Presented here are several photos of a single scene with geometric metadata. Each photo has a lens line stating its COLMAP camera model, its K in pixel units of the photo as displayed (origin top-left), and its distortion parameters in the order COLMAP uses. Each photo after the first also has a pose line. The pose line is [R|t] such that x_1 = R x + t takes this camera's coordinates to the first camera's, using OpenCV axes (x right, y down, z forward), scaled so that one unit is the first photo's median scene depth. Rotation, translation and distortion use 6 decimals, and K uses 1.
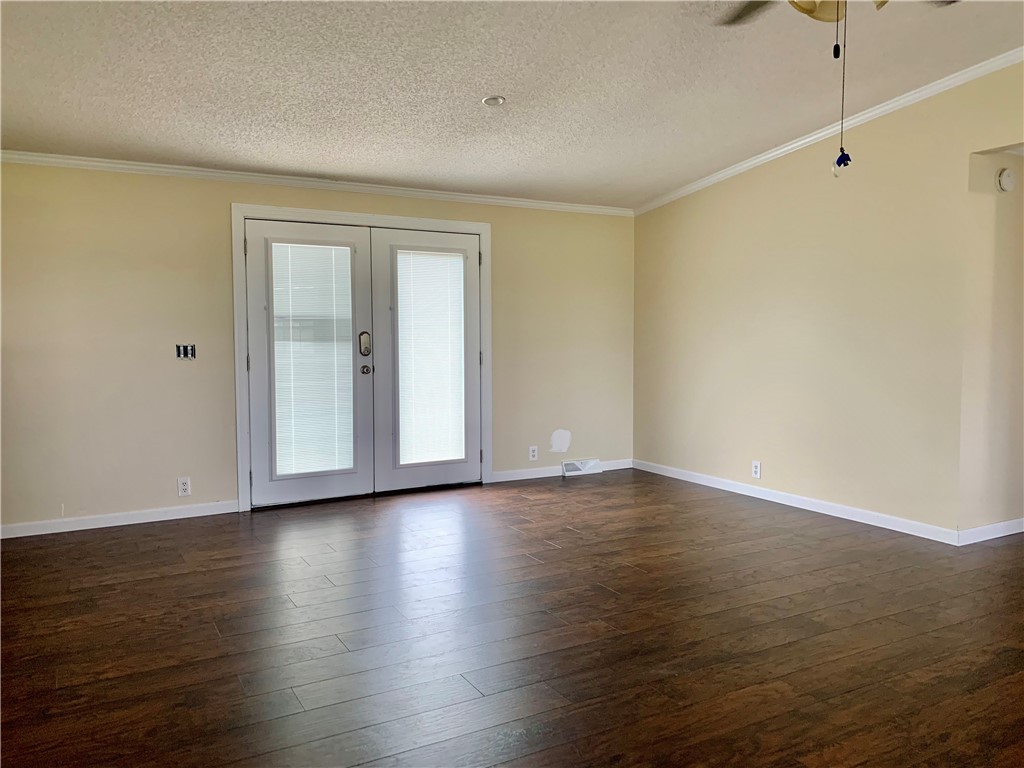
lens RADIAL K [[783.3, 0, 520.4], [0, 783.3, 389.3], [0, 0, 1]] dist [0.002129, -0.001414]
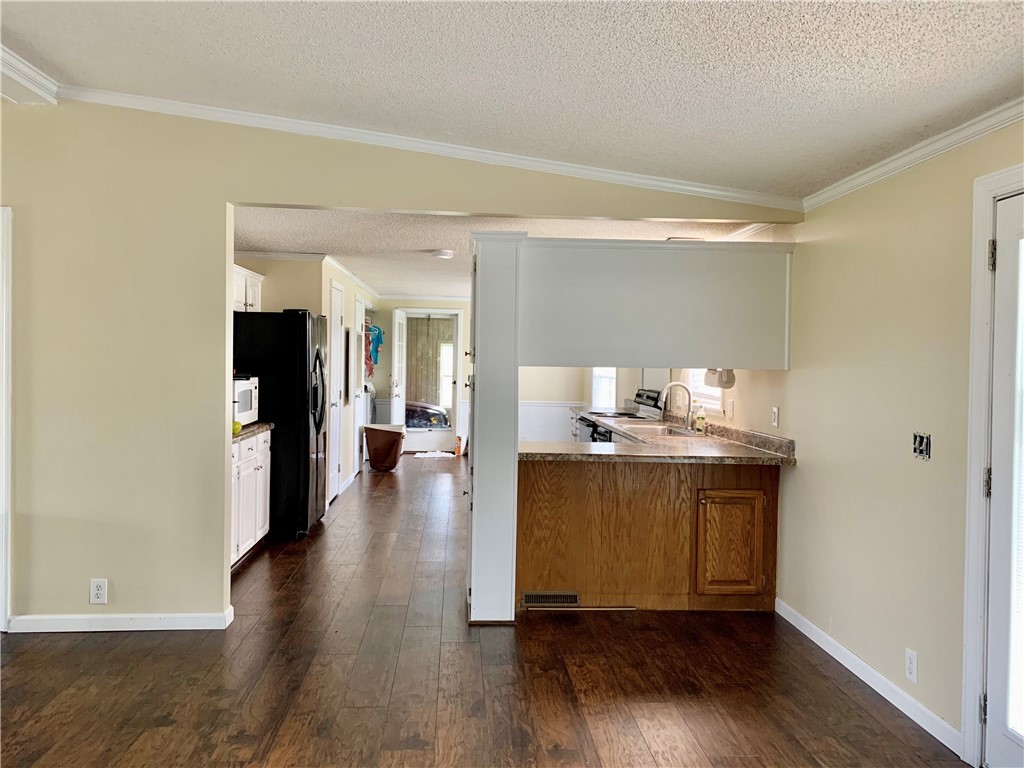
lens RADIAL K [[783.3, 0, 520.4], [0, 783.3, 389.3], [0, 0, 1]] dist [0.002129, -0.001414]
pose [[-0.430124, 0.030220, -0.902264, 0.250541], [-0.081639, 0.994042, 0.072213, -0.110074], [0.899071, 0.104721, -0.425094, 0.974591]]
